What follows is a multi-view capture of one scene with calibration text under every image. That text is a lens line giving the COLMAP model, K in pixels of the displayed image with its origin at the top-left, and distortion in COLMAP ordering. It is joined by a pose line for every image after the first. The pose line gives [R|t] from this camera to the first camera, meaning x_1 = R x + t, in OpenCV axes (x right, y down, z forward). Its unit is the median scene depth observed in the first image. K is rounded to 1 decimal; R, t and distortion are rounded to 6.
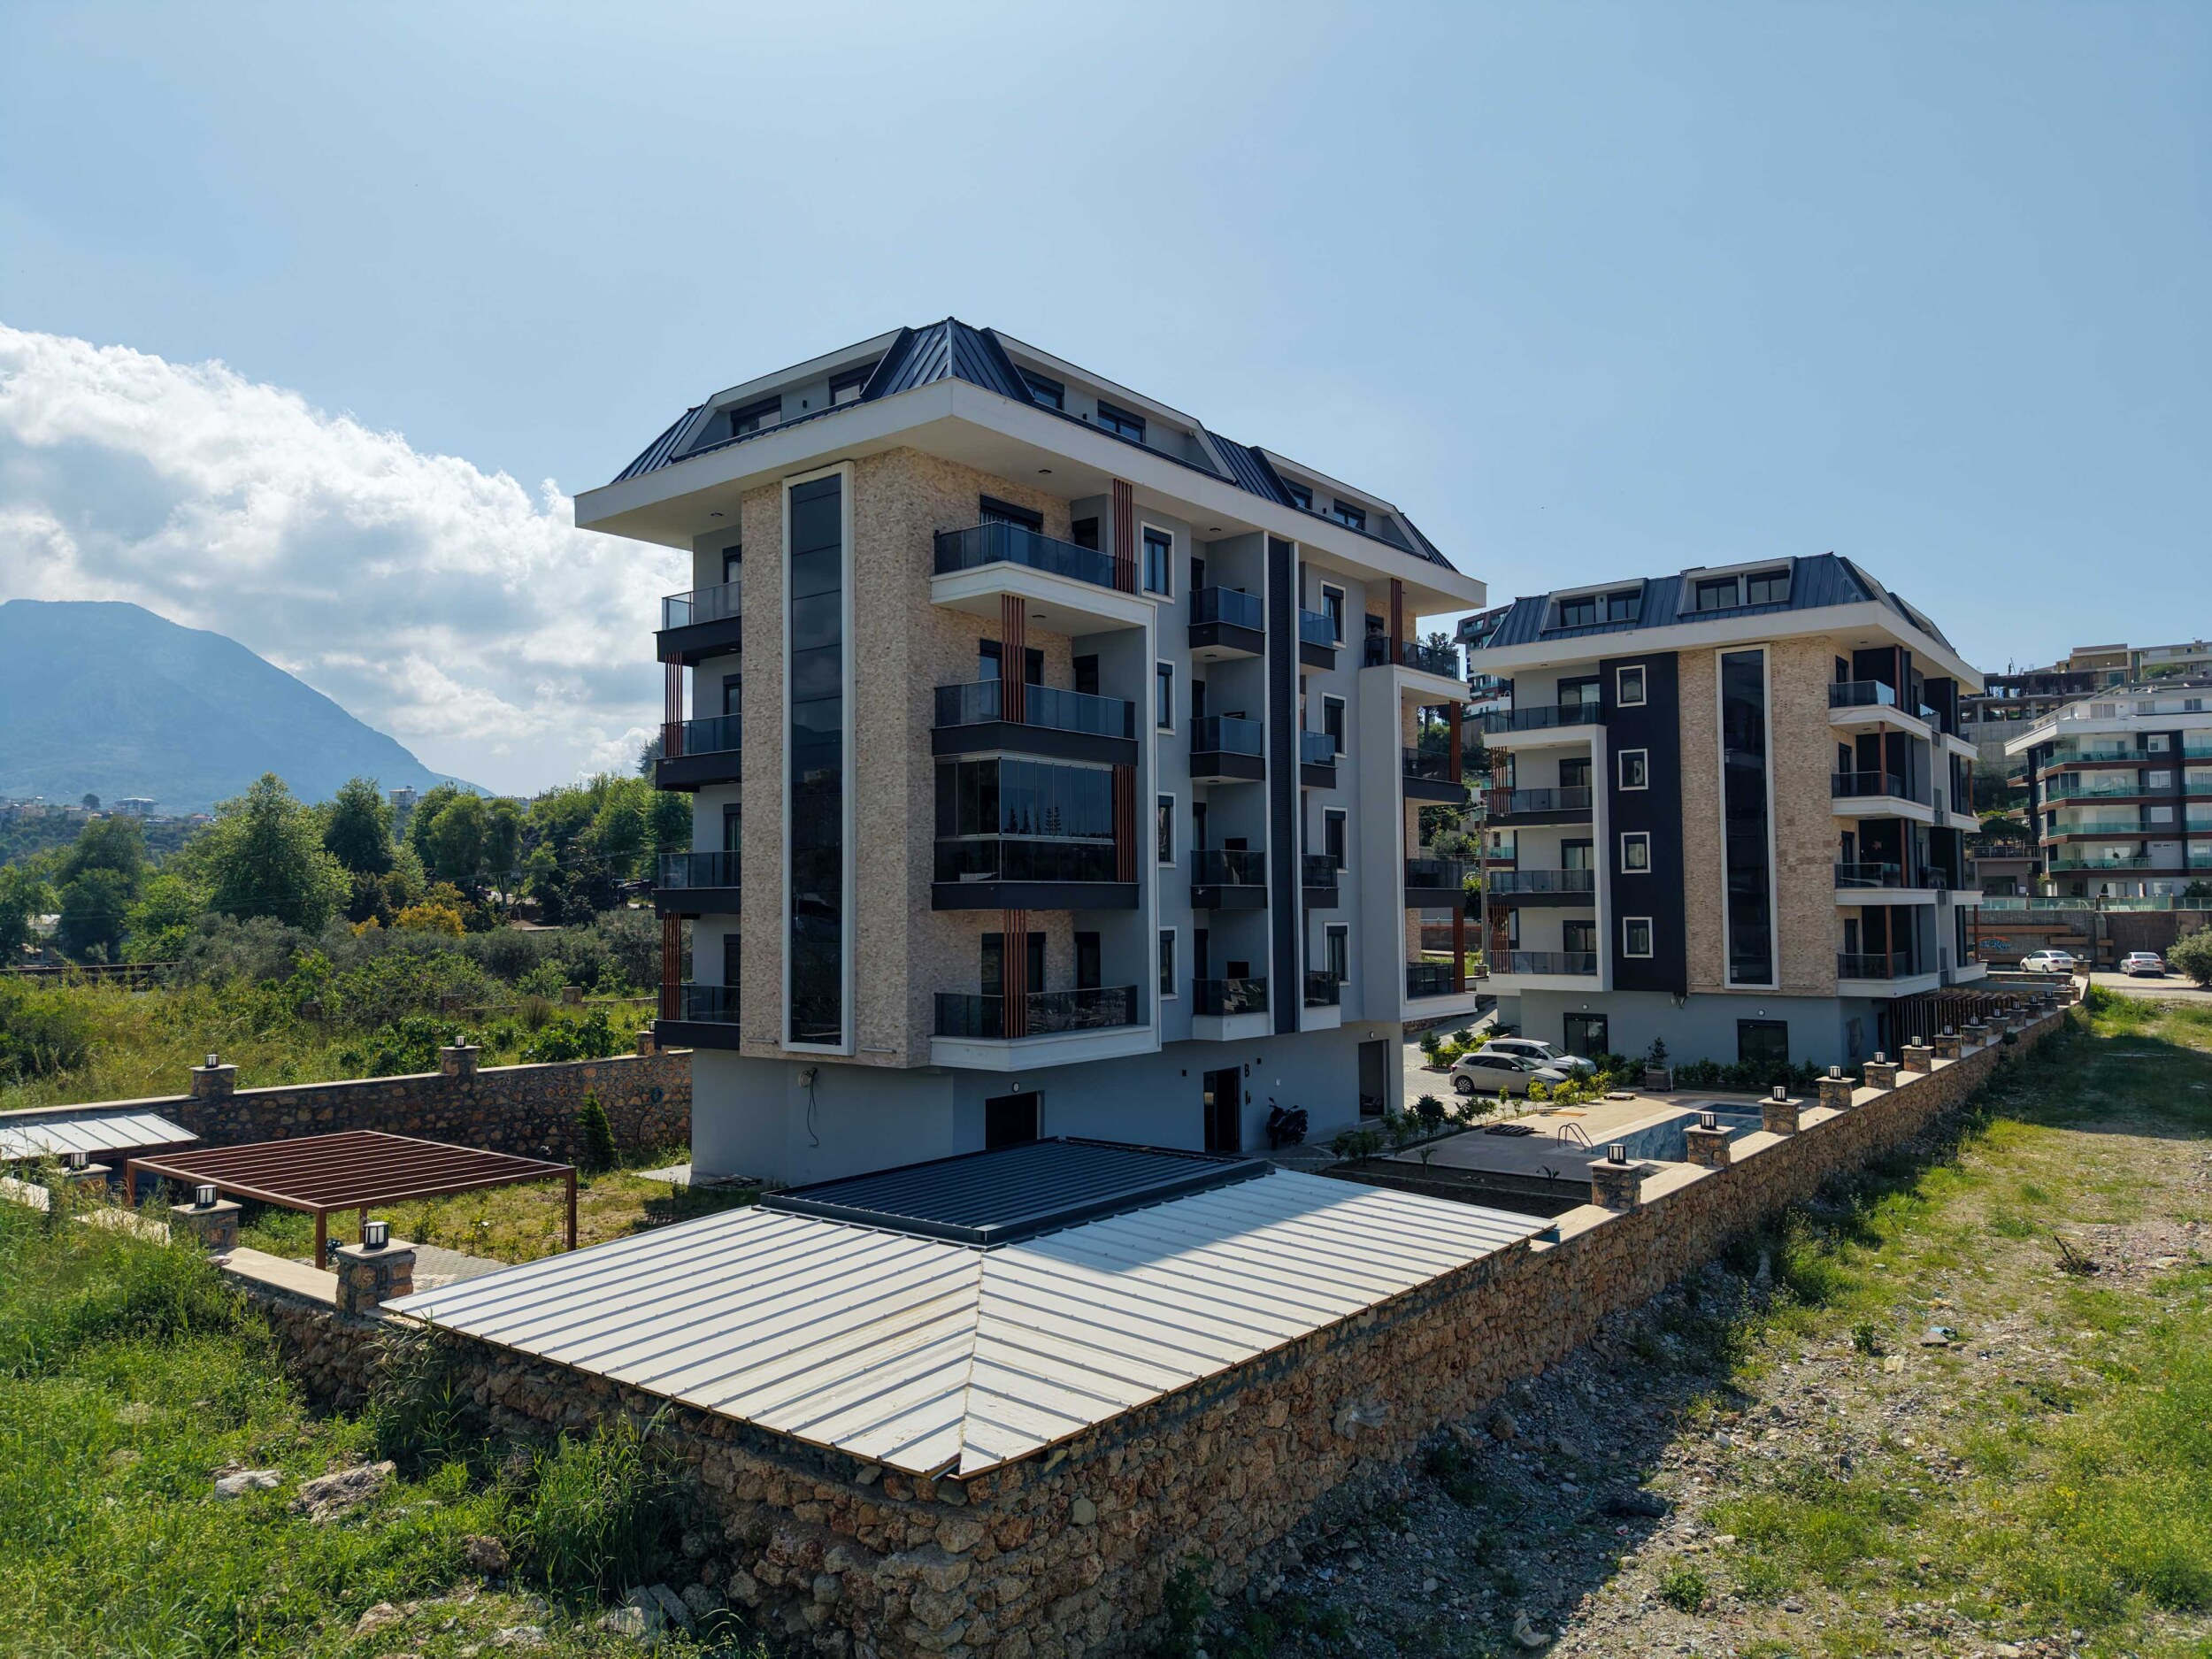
lens RADIAL K [[1469.8, 0, 1103.2], [0, 1469.8, 831.7], [0, 0, 1]] dist [0.017456, -0.020865]
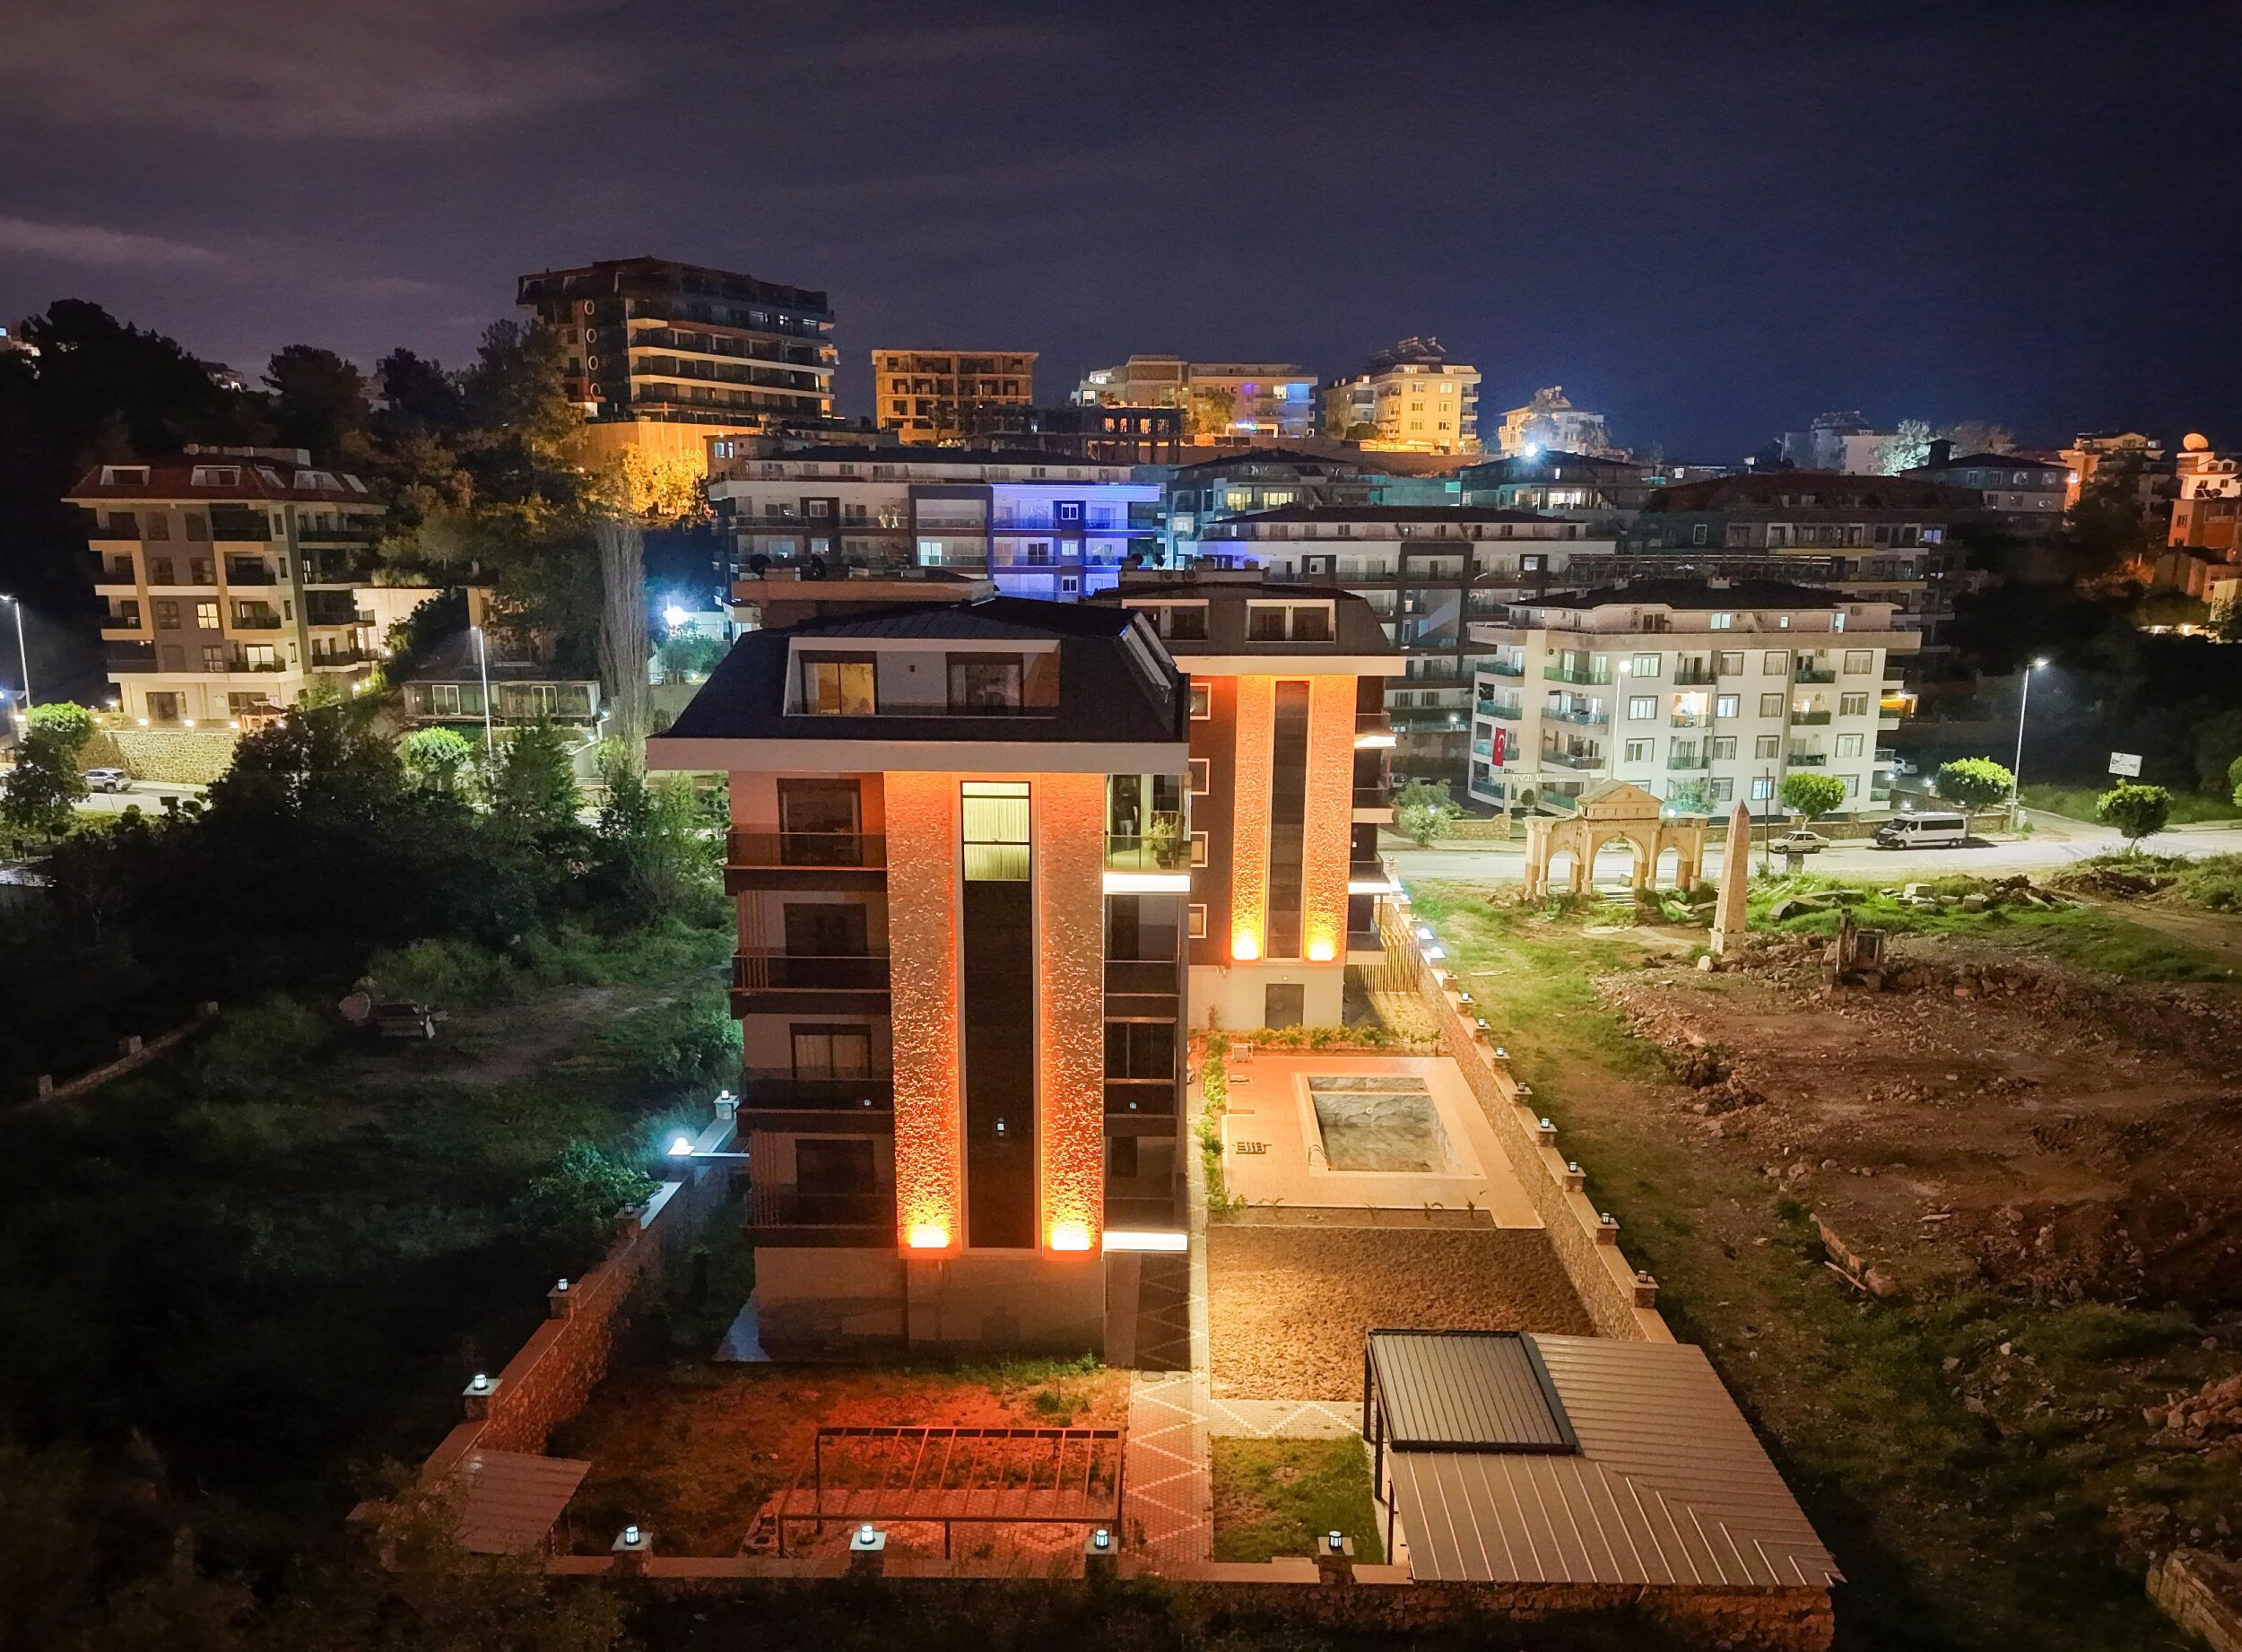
lens RADIAL K [[1841.6, 0, 1101.0], [0, 1841.6, 1022.8], [0, 0, 1]] dist [0.049739, -0.073573]
pose [[0.806464, -0.138465, 0.574842, -0.862380], [-0.040134, 0.957133, 0.286854, -0.419100], [-0.589919, -0.254408, 0.766337, -0.153368]]
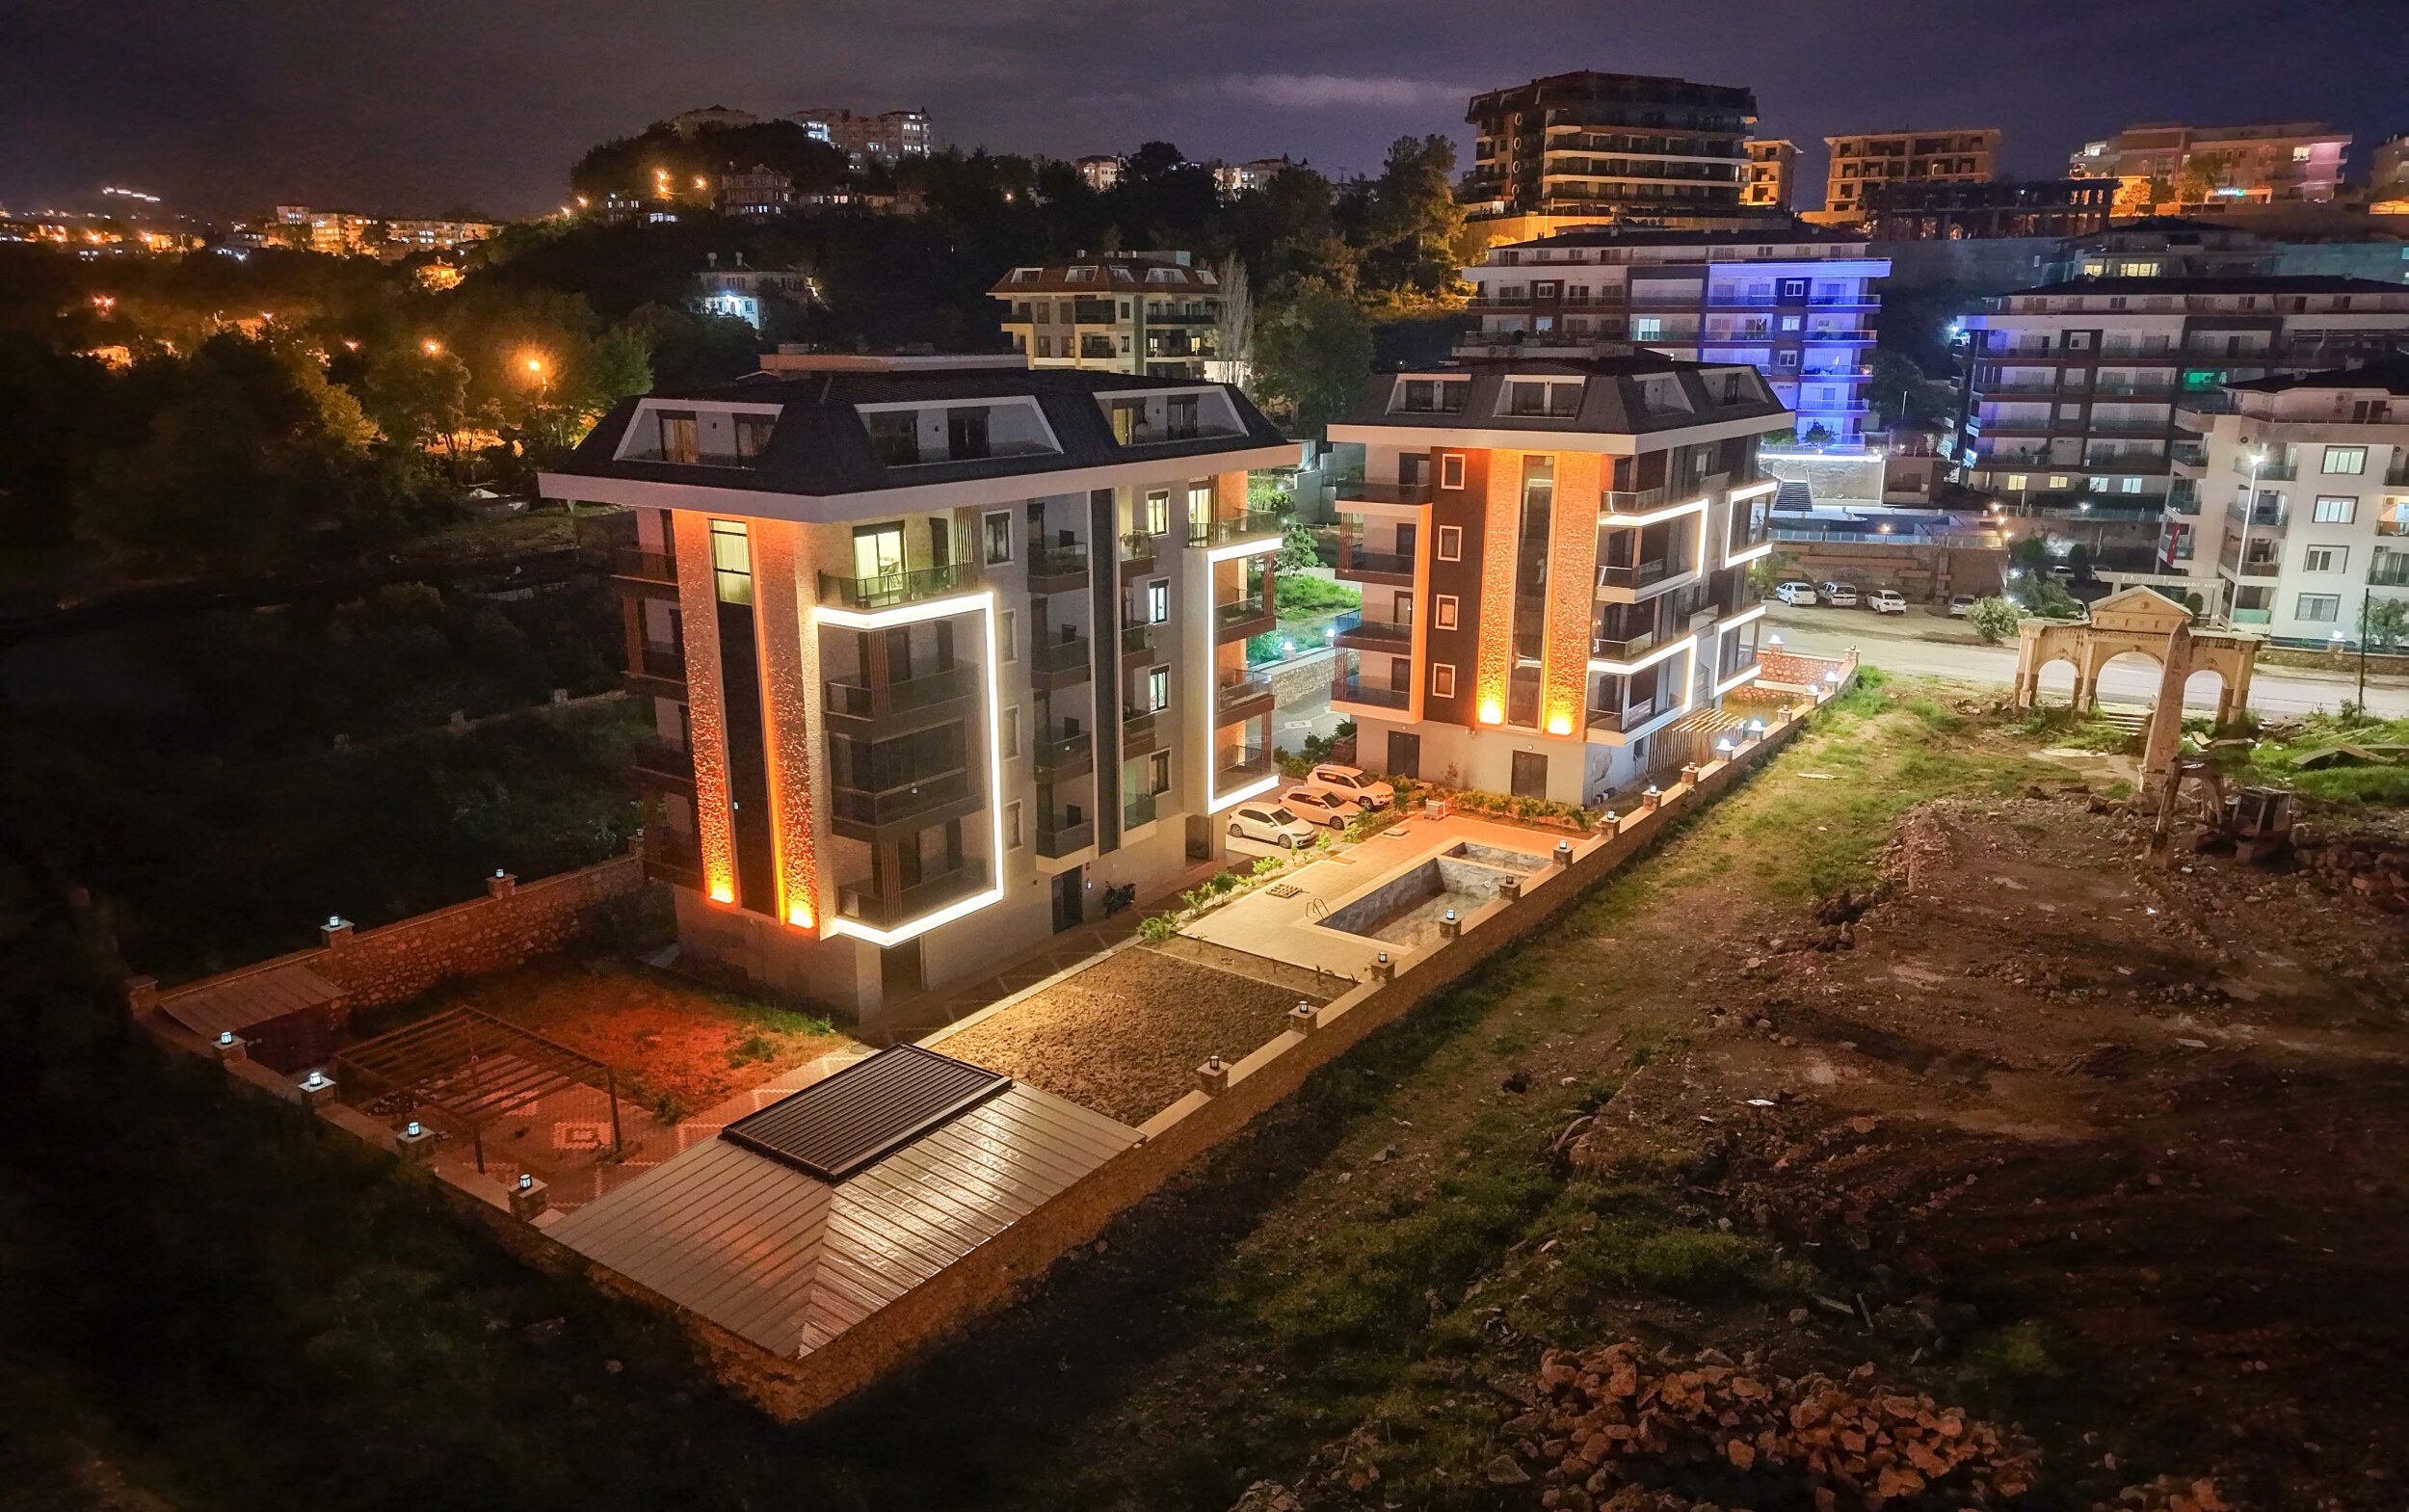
lens RADIAL K [[1595.2, 0, 1200.8], [0, 1595.2, 753.4], [0, 0, 1]] dist [0.028887, -0.031985]
pose [[0.998660, -0.007586, 0.051196, 0.143310], [-0.008701, 0.950509, 0.310576, -0.442389], [-0.051018, -0.310606, 0.949169, -0.425430]]
